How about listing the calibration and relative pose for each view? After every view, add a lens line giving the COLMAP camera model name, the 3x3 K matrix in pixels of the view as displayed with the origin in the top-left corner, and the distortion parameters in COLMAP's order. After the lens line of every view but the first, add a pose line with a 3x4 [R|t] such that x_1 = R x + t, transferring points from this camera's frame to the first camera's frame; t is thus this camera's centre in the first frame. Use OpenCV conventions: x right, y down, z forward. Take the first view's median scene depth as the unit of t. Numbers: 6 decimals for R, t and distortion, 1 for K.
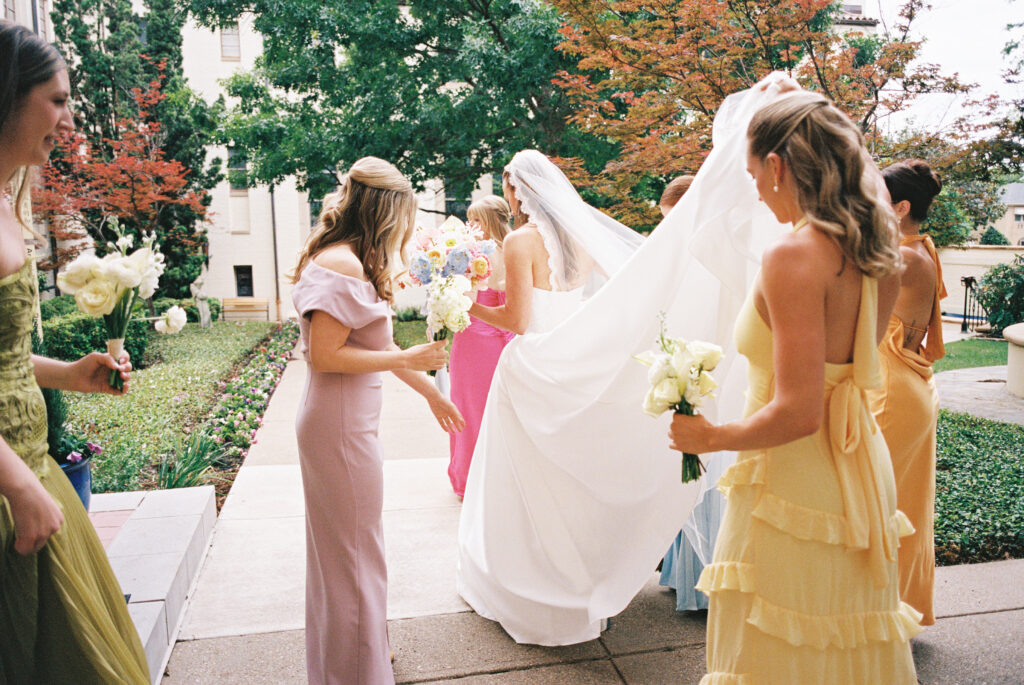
lens RADIAL K [[785.5, 0, 512.0], [0, 785.5, 342.5], [0, 0, 1]] dist [0.039018, -0.005049]
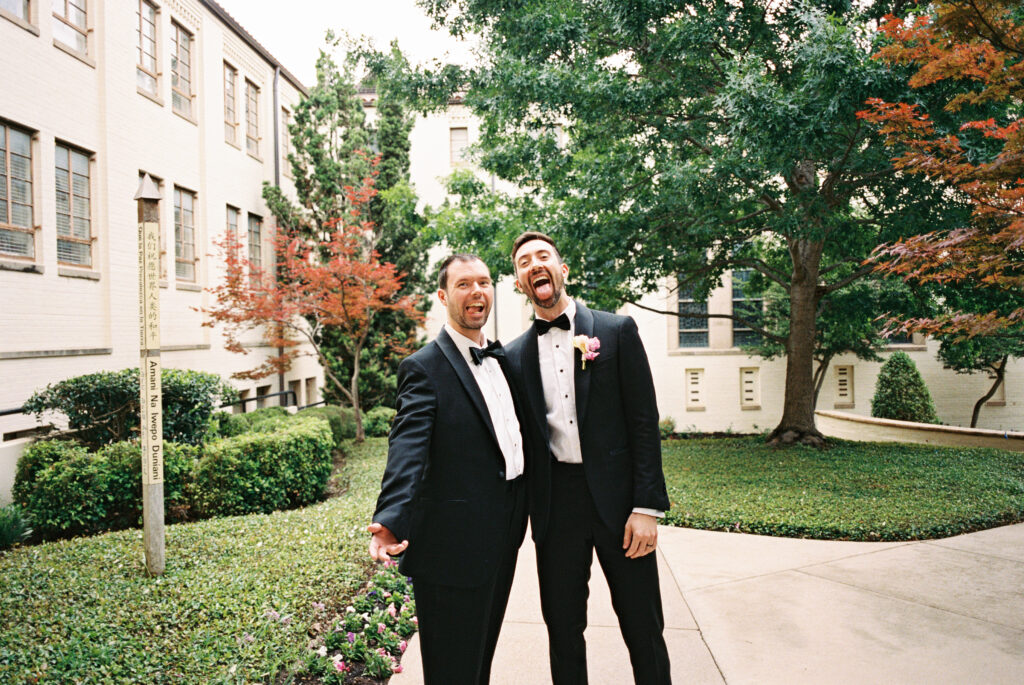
lens RADIAL K [[785.5, 0, 512.0], [0, 785.5, 342.5], [0, 0, 1]] dist [0.039018, -0.005049]
pose [[0.960345, -0.000205, -0.278815, -0.024948], [-0.036418, 0.991341, -0.126165, -0.022285], [0.276426, 0.131315, 0.952022, 0.153290]]
